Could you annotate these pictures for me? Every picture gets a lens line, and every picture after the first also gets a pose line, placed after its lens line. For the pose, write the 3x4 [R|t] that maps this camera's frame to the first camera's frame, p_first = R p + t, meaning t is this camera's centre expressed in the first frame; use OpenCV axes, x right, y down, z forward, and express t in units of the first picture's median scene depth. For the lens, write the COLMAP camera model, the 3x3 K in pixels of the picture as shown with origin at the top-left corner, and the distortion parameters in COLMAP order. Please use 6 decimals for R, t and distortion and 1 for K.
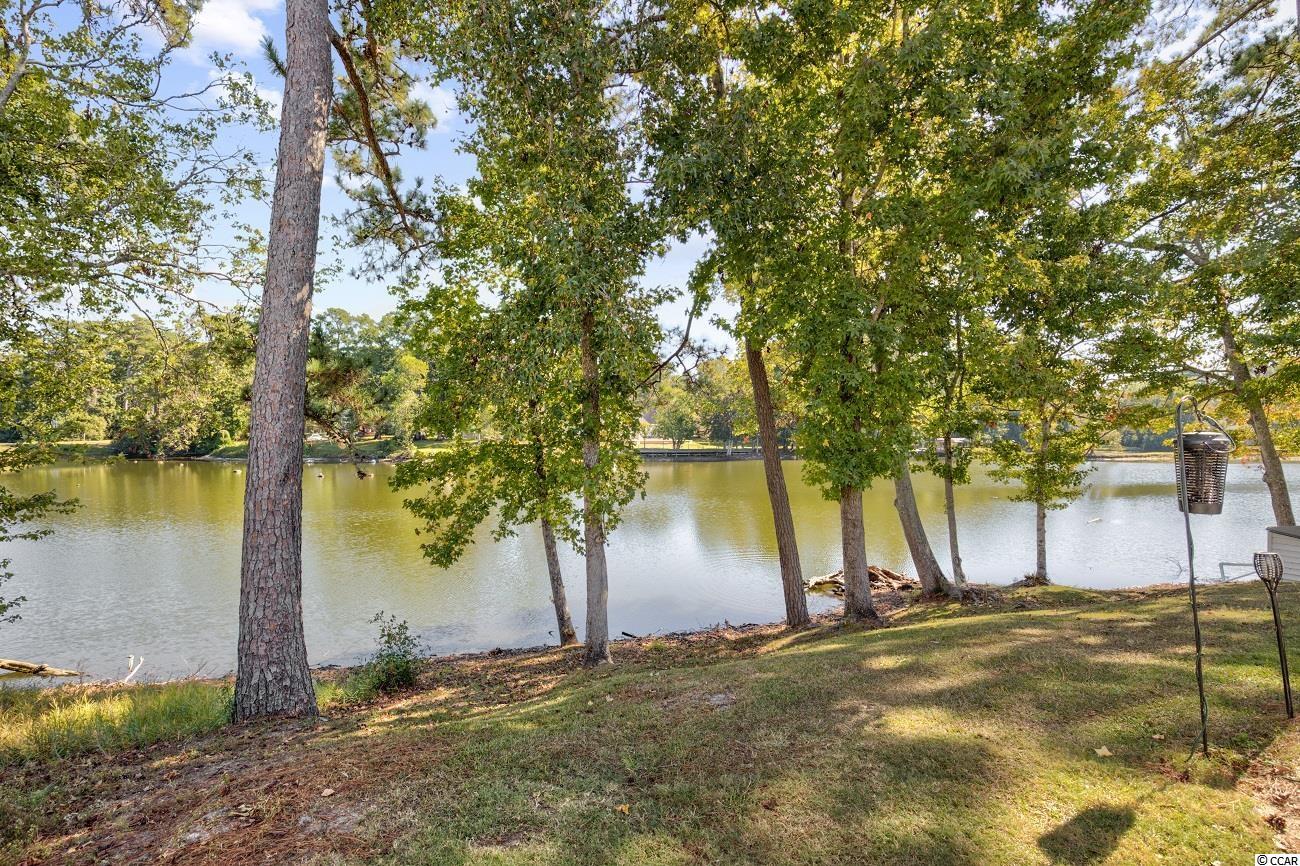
lens RADIAL K [[603.4, 0, 650.8], [0, 603.4, 435.8], [0, 0, 1]] dist [0.000336, -0.000189]
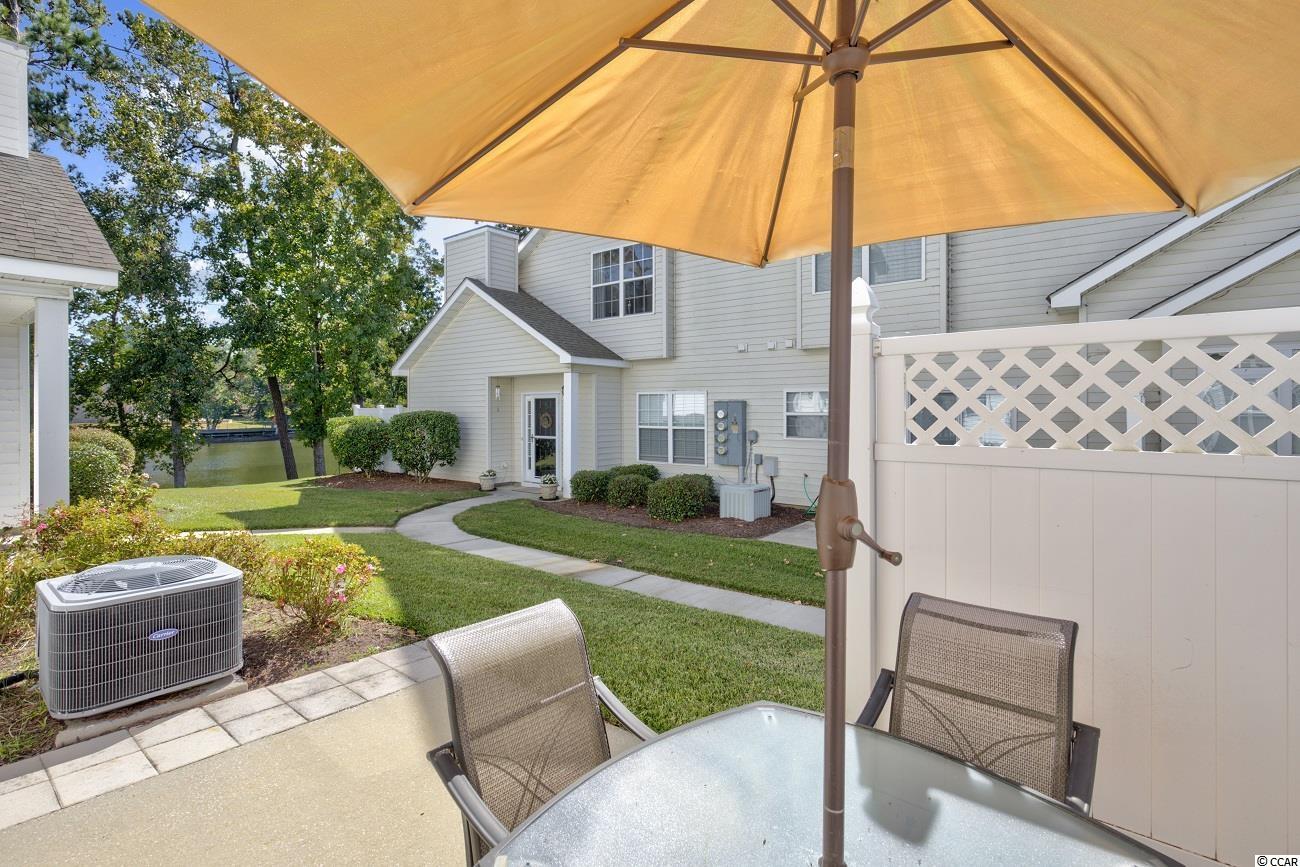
lens RADIAL K [[603.4, 0, 650.8], [0, 603.4, 436.3], [0, 0, 1]] dist [0.000336, -0.000189]
pose [[0.780678, -0.021062, 0.624579, -0.011051], [-0.001897, 0.999347, 0.036071, -0.001716], [-0.624931, -0.029344, 0.780128, -0.155583]]
